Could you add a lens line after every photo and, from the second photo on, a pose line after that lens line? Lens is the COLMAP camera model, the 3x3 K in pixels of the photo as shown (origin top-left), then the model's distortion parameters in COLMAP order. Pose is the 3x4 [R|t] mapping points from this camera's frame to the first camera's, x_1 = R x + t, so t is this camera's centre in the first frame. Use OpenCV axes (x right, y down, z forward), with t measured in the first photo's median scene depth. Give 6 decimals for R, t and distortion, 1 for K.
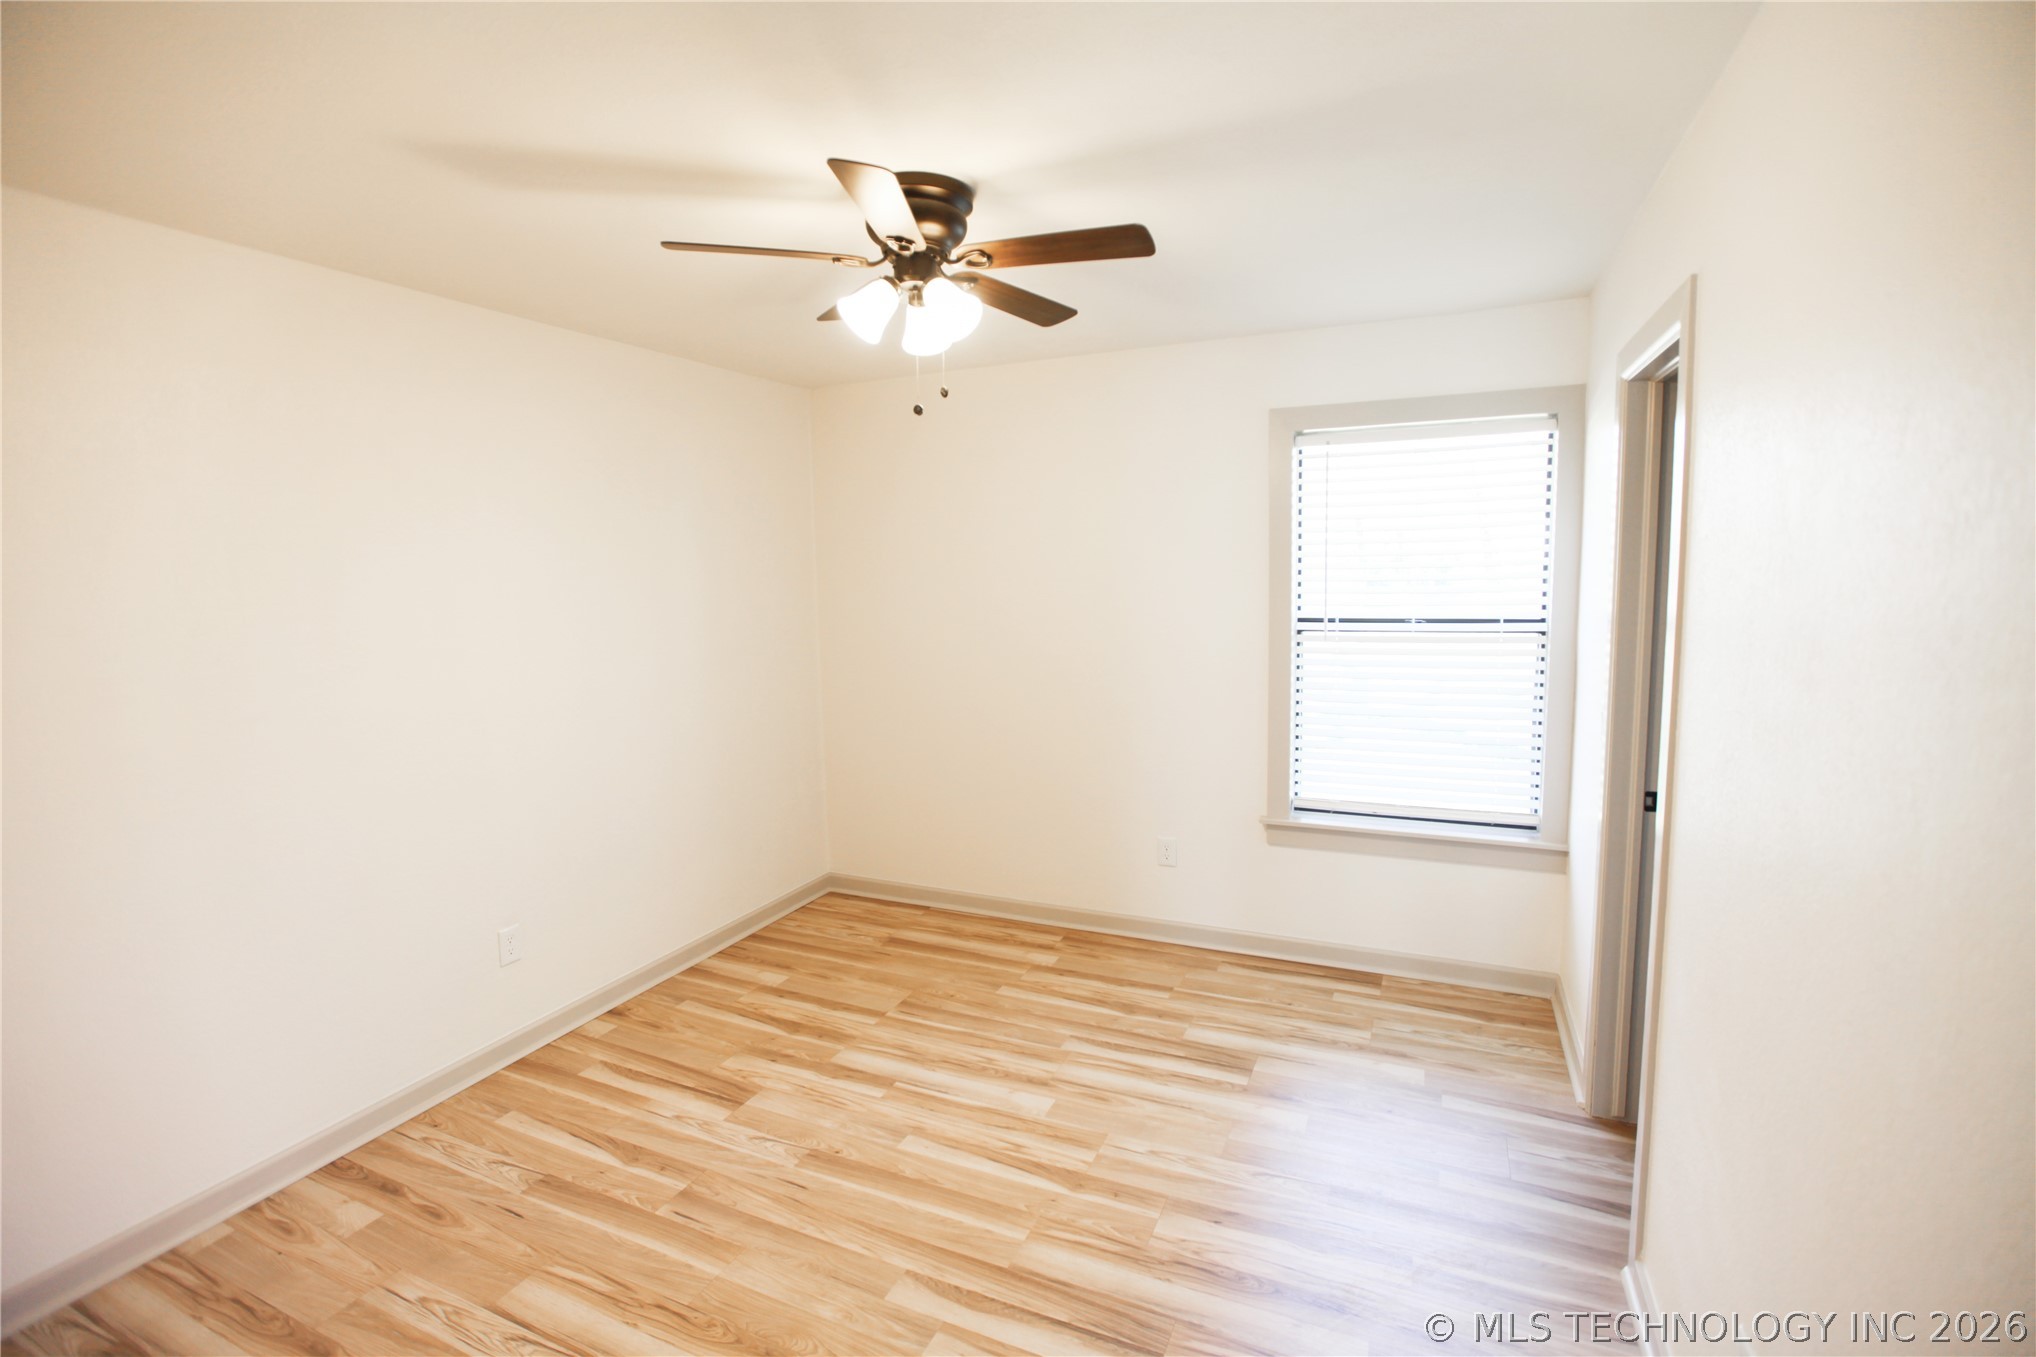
lens RADIAL K [[927.1, 0, 1008.3], [0, 927.1, 677.5], [0, 0, 1]] dist [-0.044044, 0.012261]
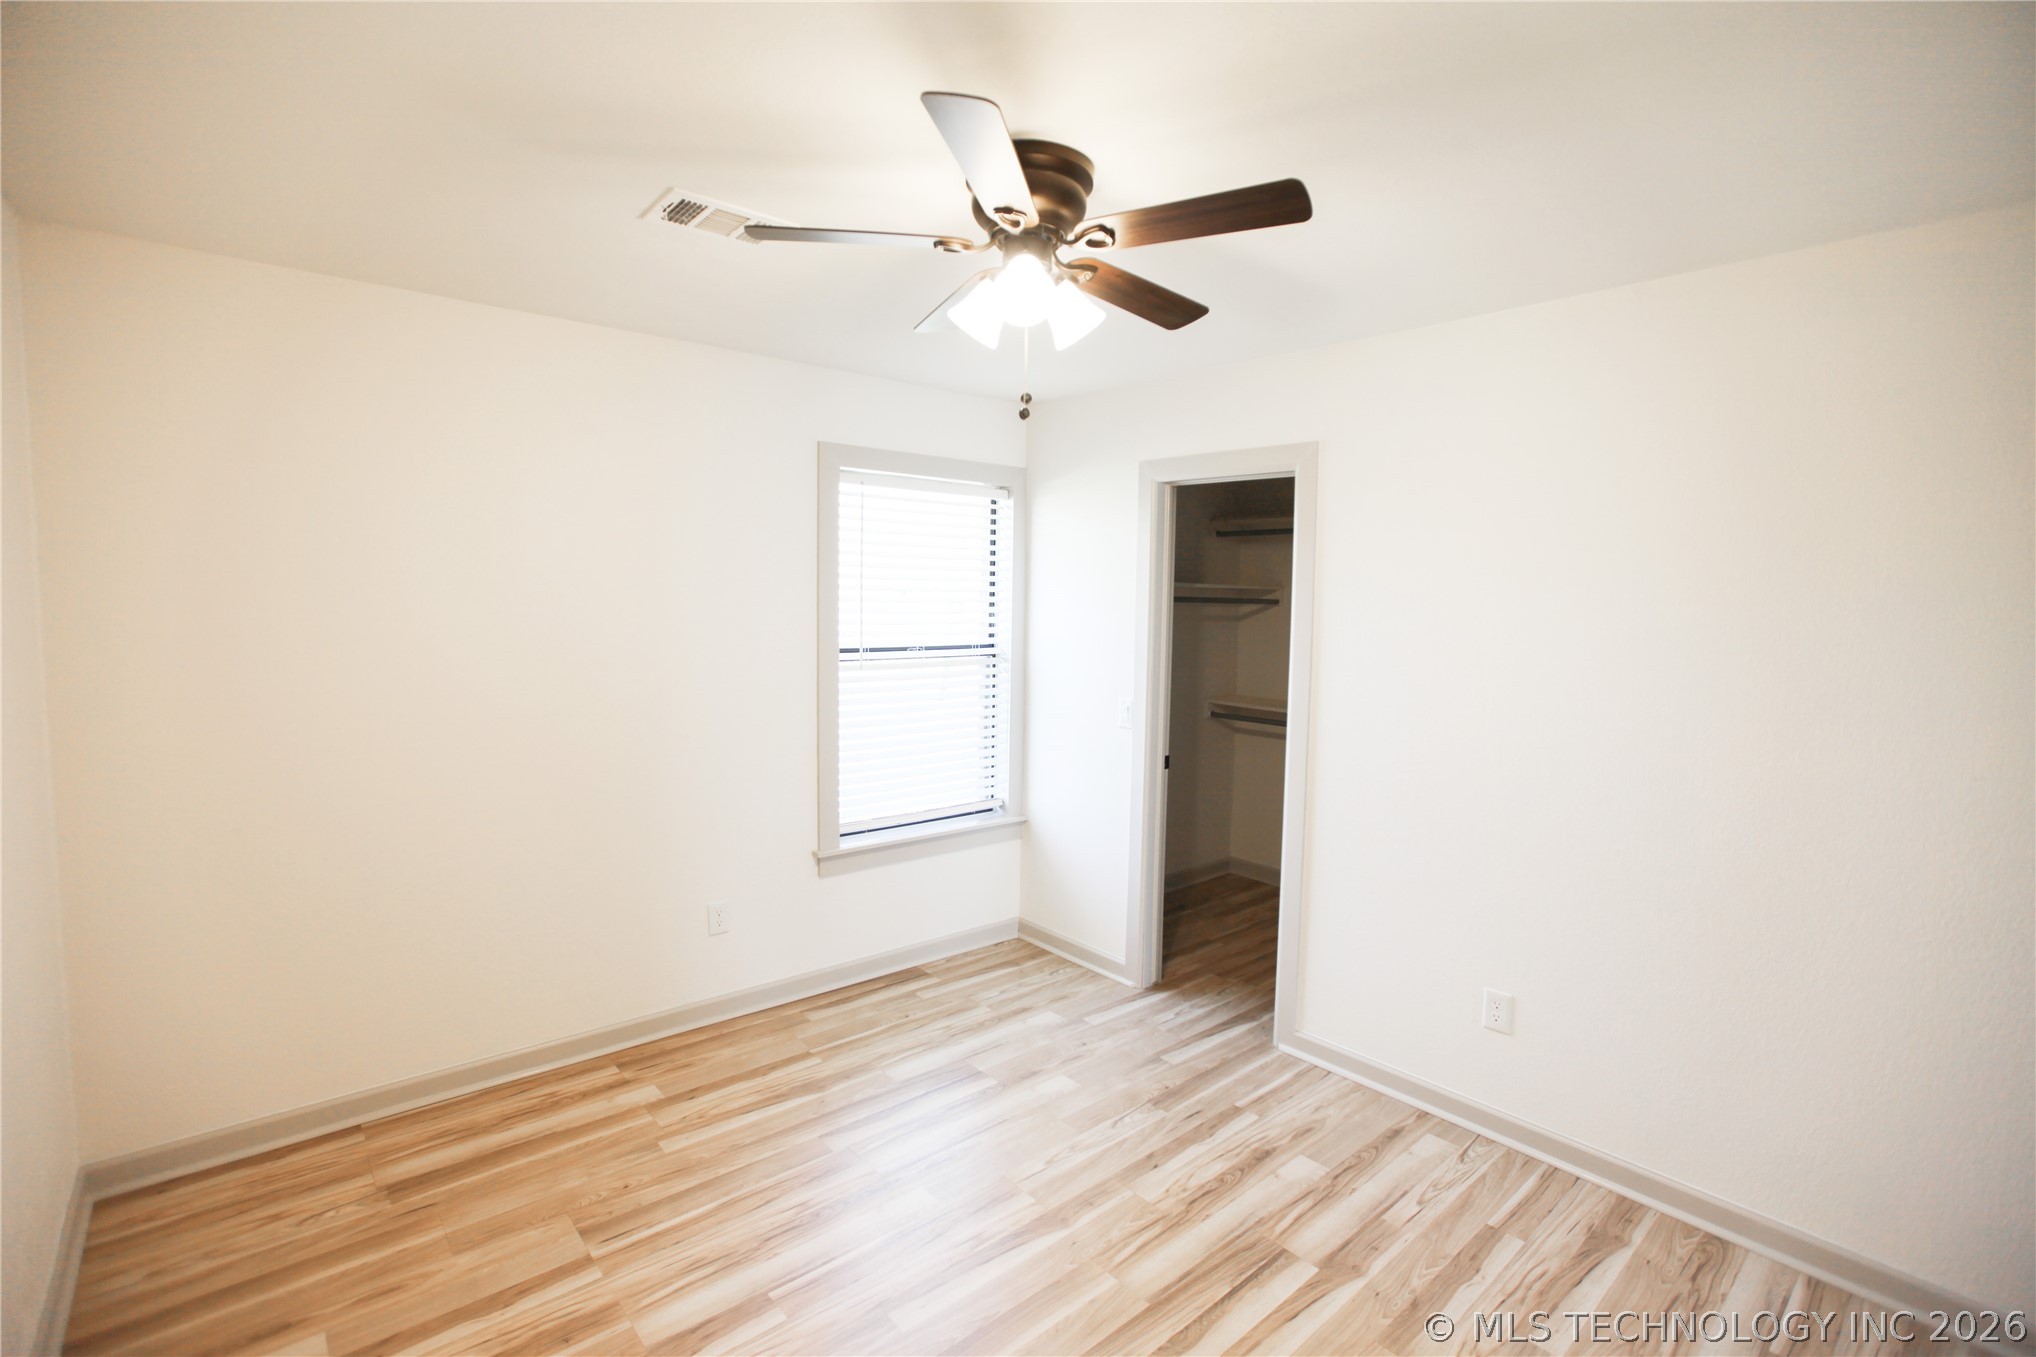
lens RADIAL K [[927.1, 0, 1018.5], [0, 927.1, 675.1], [0, 0, 1]] dist [-0.044044, 0.012261]
pose [[0.406975, -0.039078, 0.912603, -0.559436], [0.081431, 0.996659, 0.006363, -0.025299], [-0.909802, 0.071725, 0.408797, 0.414253]]
